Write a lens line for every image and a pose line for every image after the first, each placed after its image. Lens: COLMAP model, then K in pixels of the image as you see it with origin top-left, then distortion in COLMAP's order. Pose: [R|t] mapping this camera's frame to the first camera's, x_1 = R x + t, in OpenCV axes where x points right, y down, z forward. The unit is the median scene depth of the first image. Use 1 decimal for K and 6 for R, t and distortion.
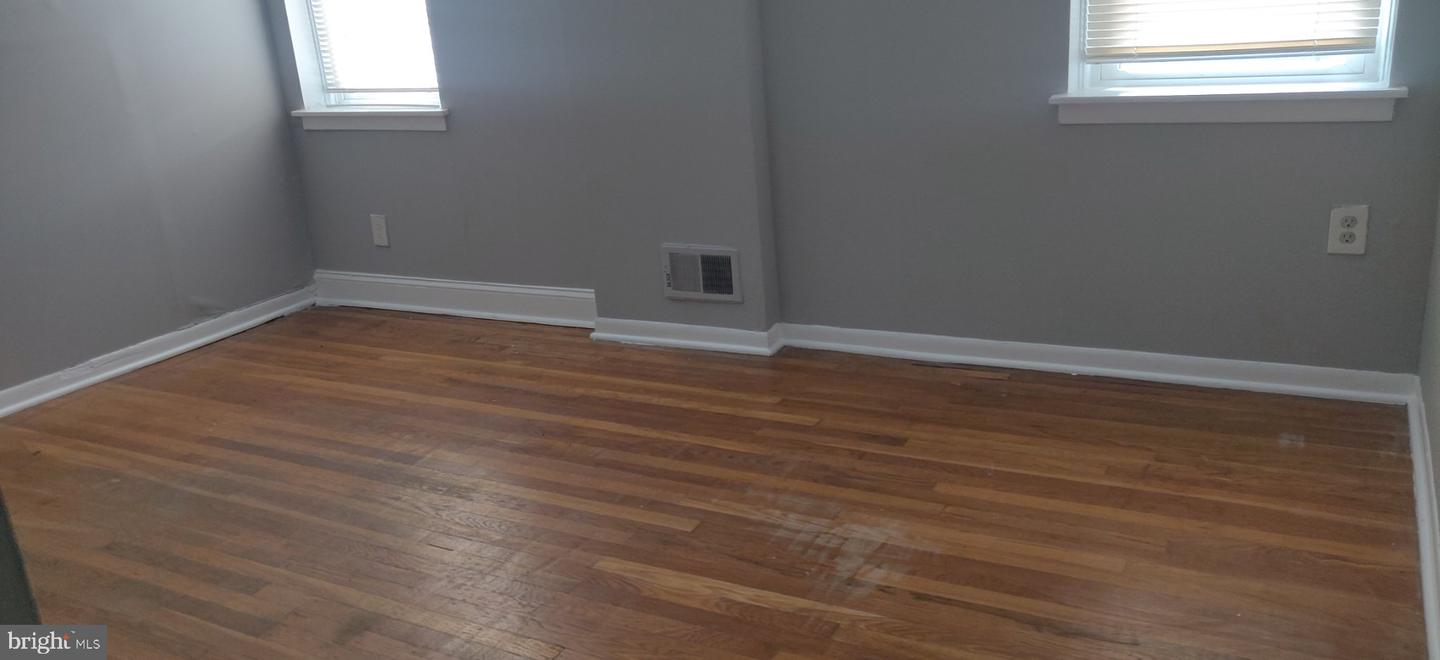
lens RADIAL K [[1062.4, 0, 720.0], [0, 1062.4, 330.0], [0, 0, 1]] dist [-0.004012, 0.006551]
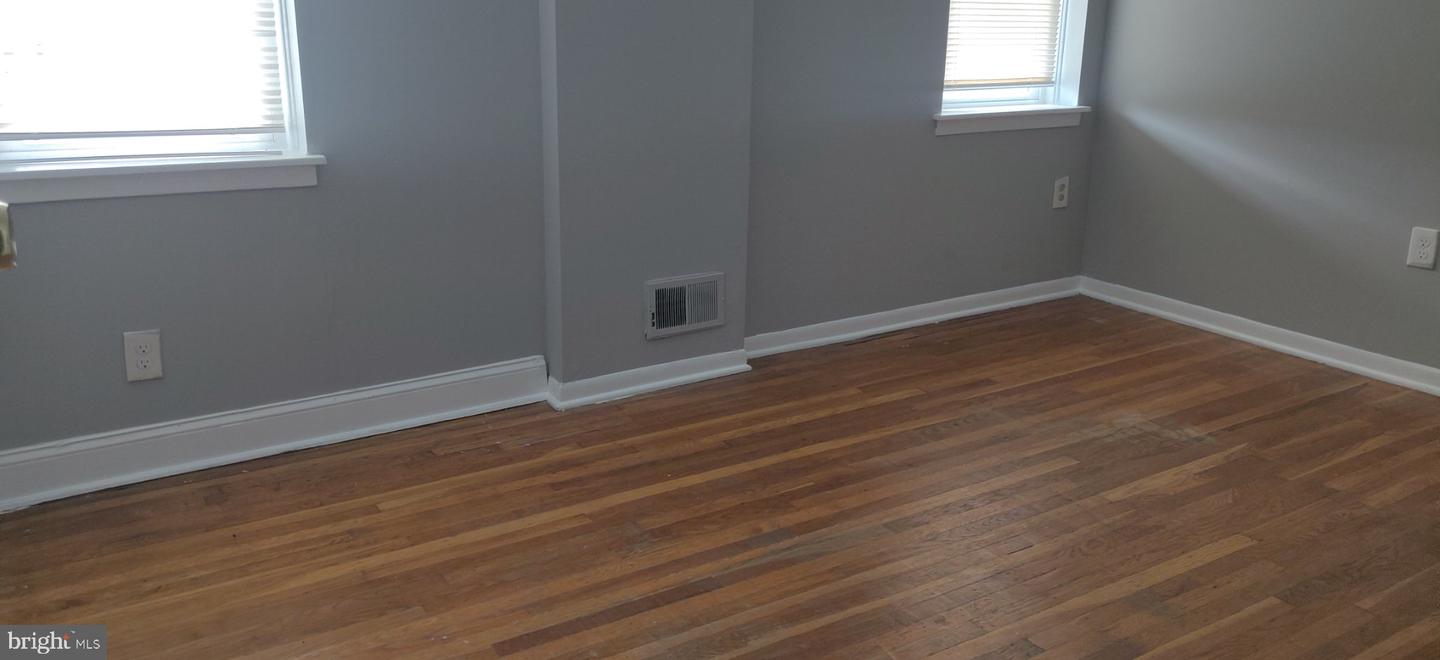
lens RADIAL K [[1062.4, 0, 720.0], [0, 1062.4, 330.0], [0, 0, 1]] dist [-0.004012, 0.006551]
pose [[0.498228, -0.170619, 0.850093, -0.918925], [0.230720, 0.971187, 0.059702, -0.090310], [-0.835785, 0.166388, 0.523238, 0.516986]]
